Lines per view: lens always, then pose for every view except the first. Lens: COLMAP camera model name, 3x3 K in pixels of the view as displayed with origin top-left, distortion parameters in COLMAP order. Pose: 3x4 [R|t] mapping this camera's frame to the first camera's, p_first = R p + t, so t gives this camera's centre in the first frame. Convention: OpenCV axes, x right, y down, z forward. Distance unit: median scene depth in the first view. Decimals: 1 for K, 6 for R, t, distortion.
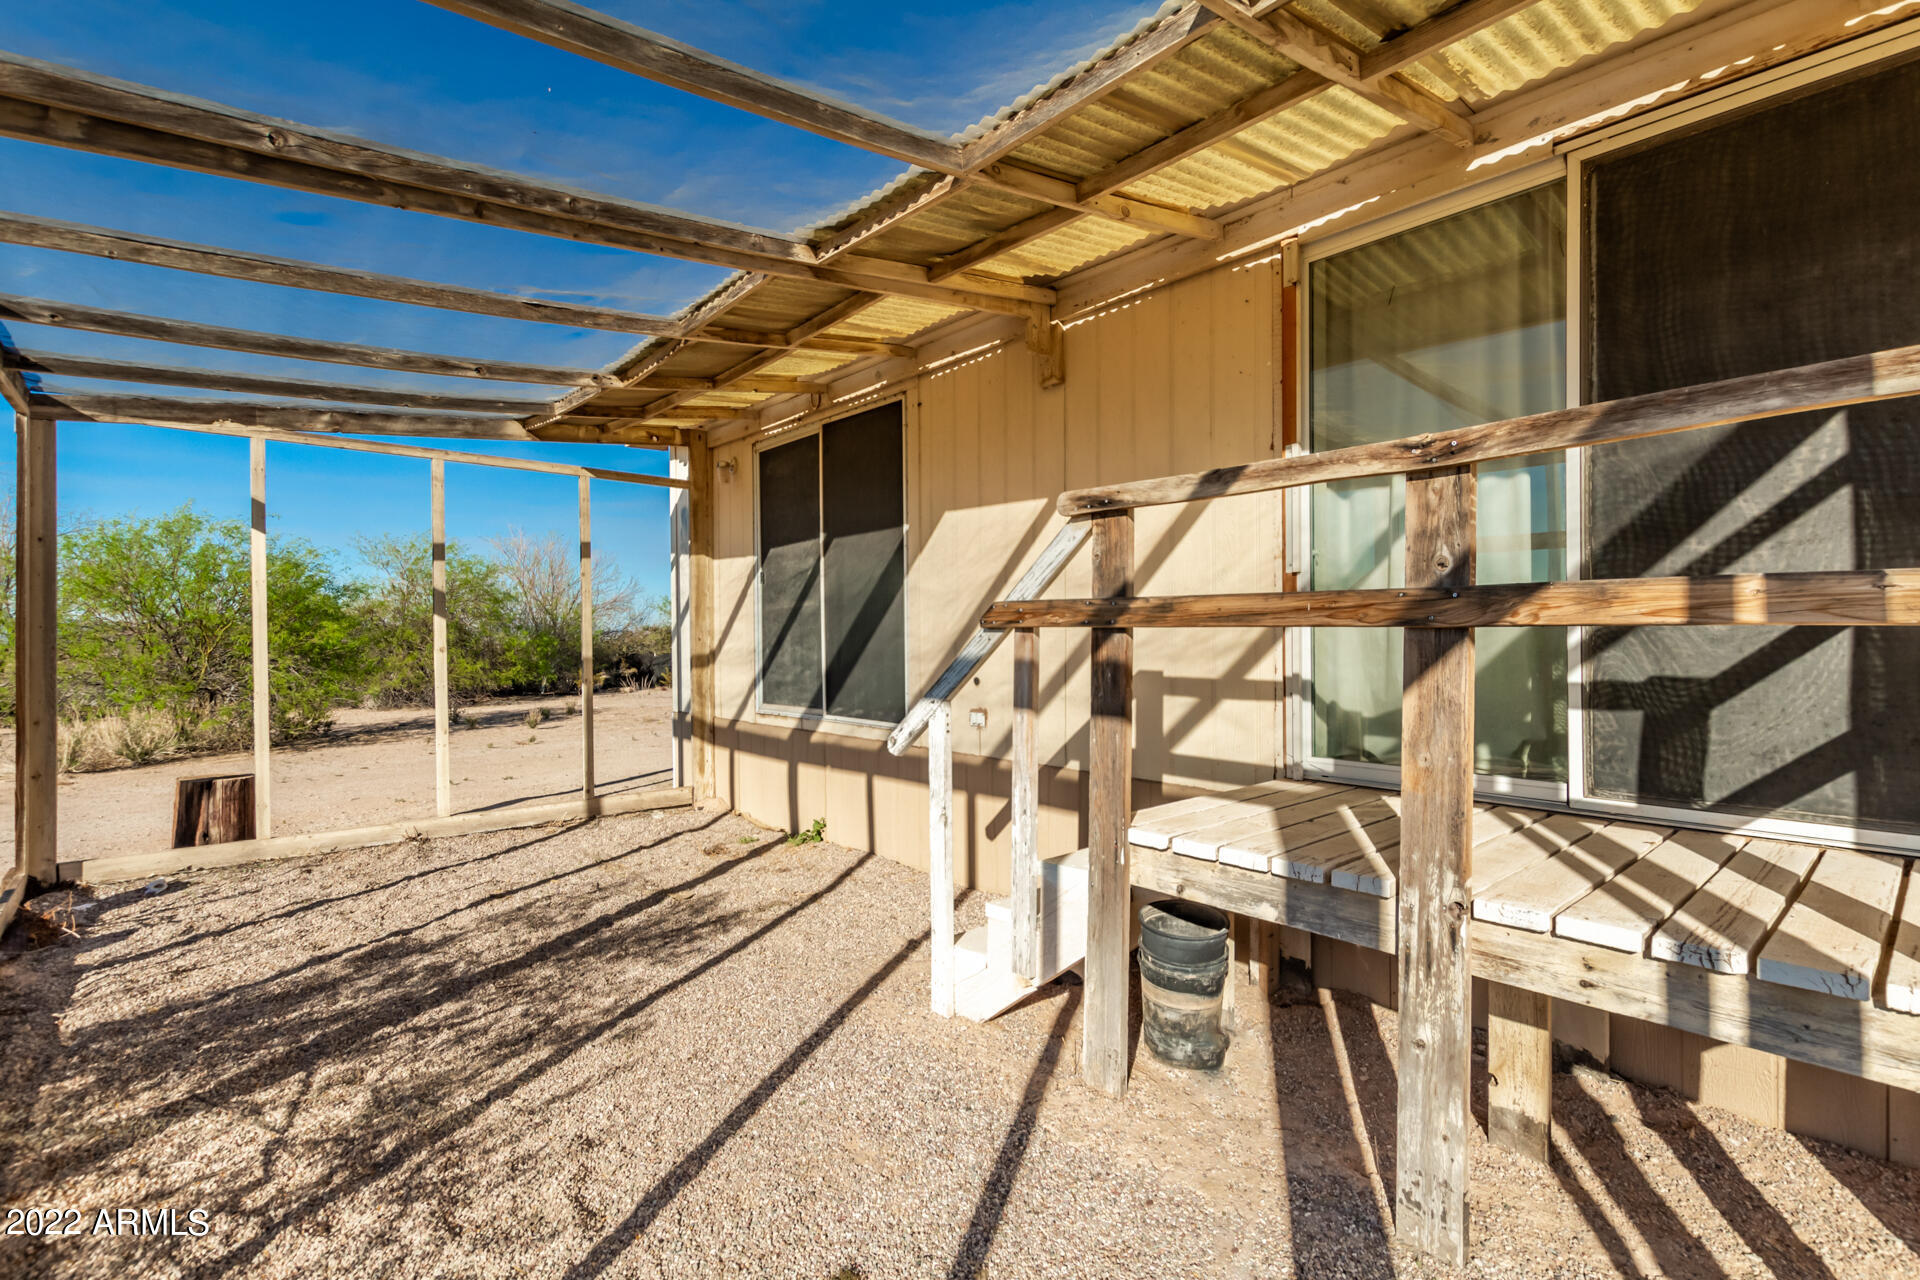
lens RADIAL K [[876.8, 0, 960.0], [0, 876.8, 640.0], [0, 0, 1]] dist [0.001447, 0.000133]
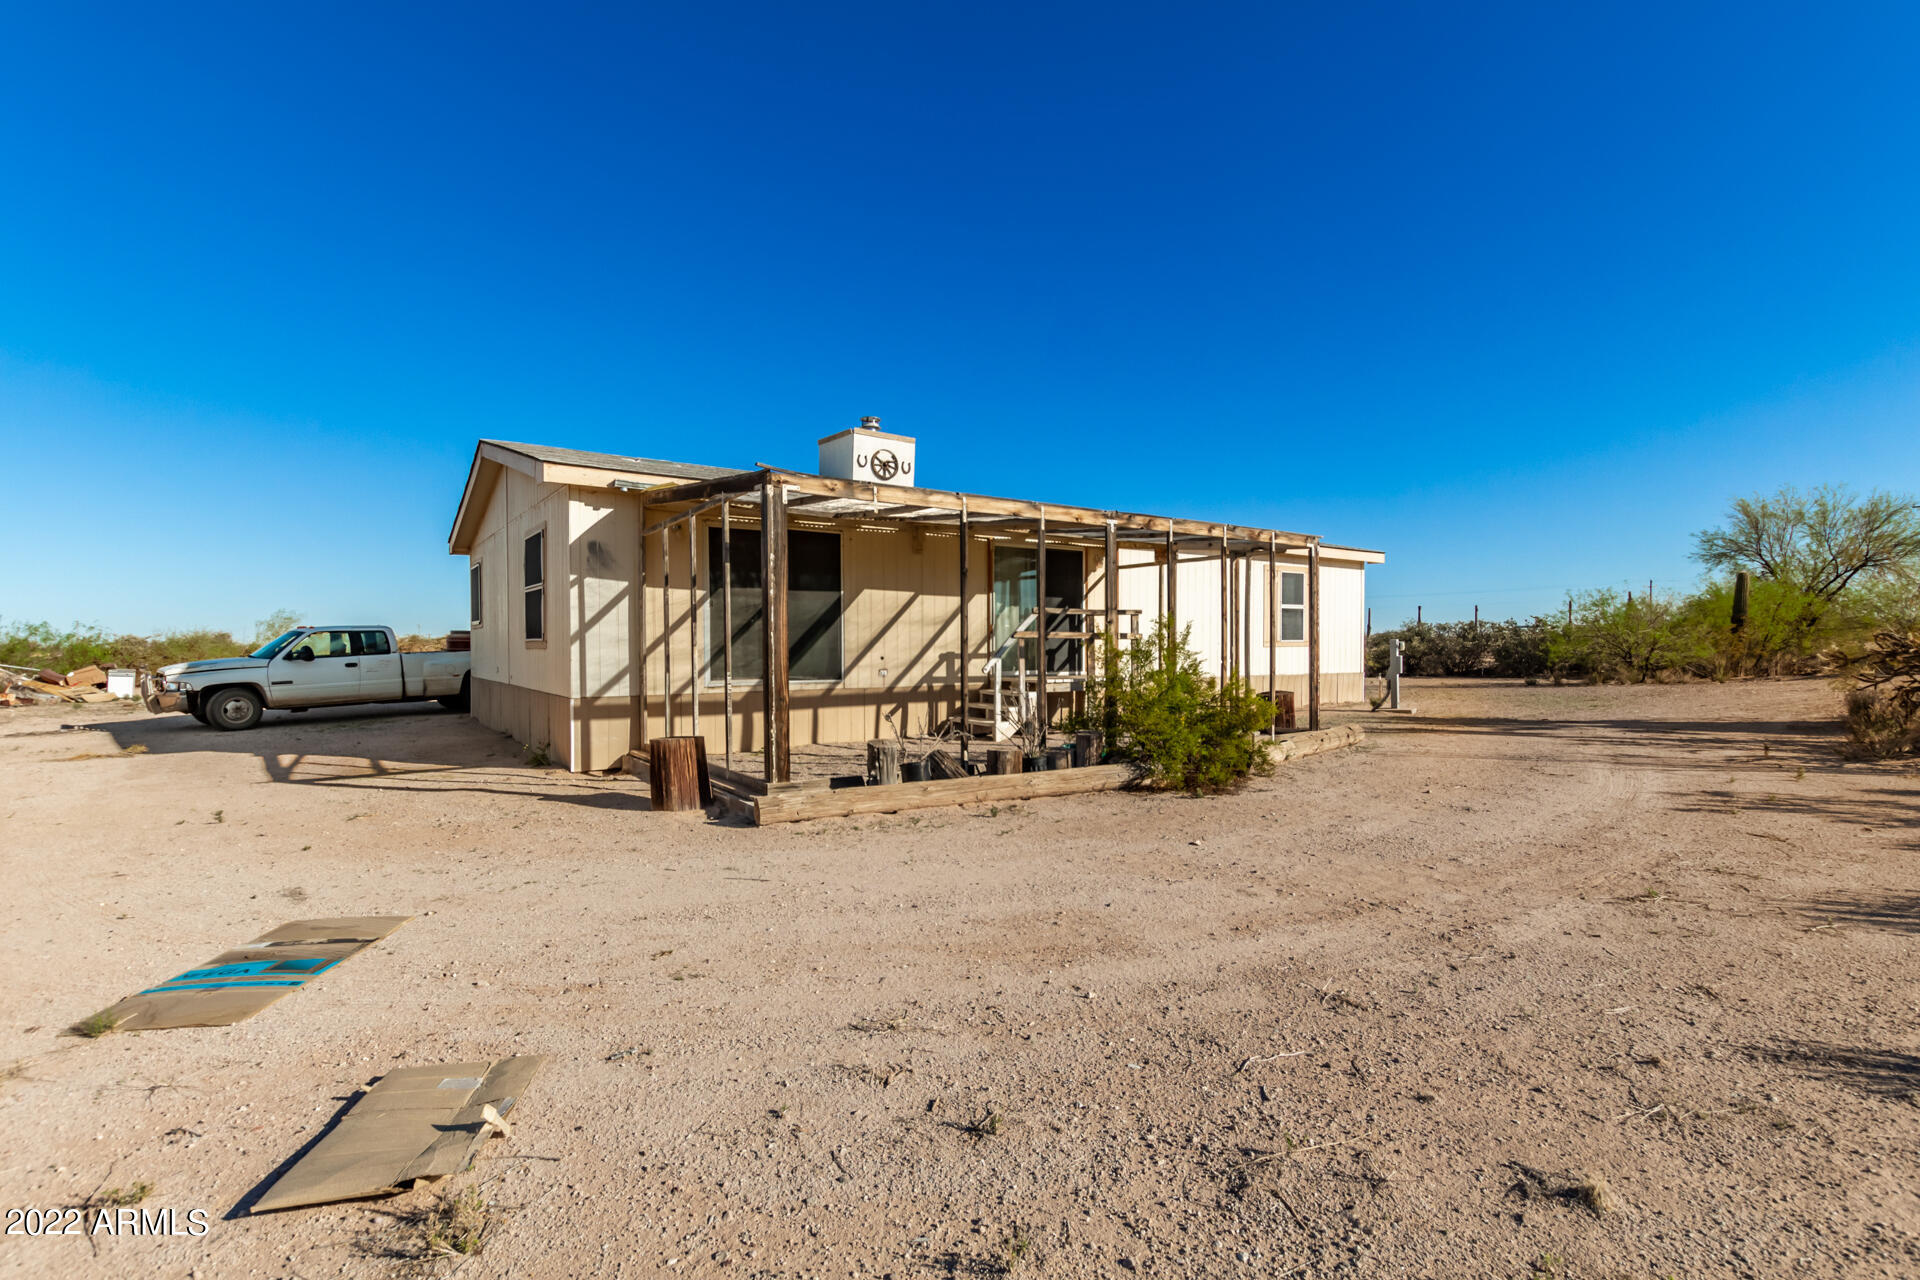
lens RADIAL K [[884.9, 0, 967.8], [0, 884.9, 640.5], [0, 0, 1]] dist [0.001950, 0.000283]
pose [[0.099899, 0.014905, 0.994886, -1.987673], [0.010710, 0.999814, -0.016054, 0.031046], [-0.994940, 0.012259, 0.099721, 0.404167]]
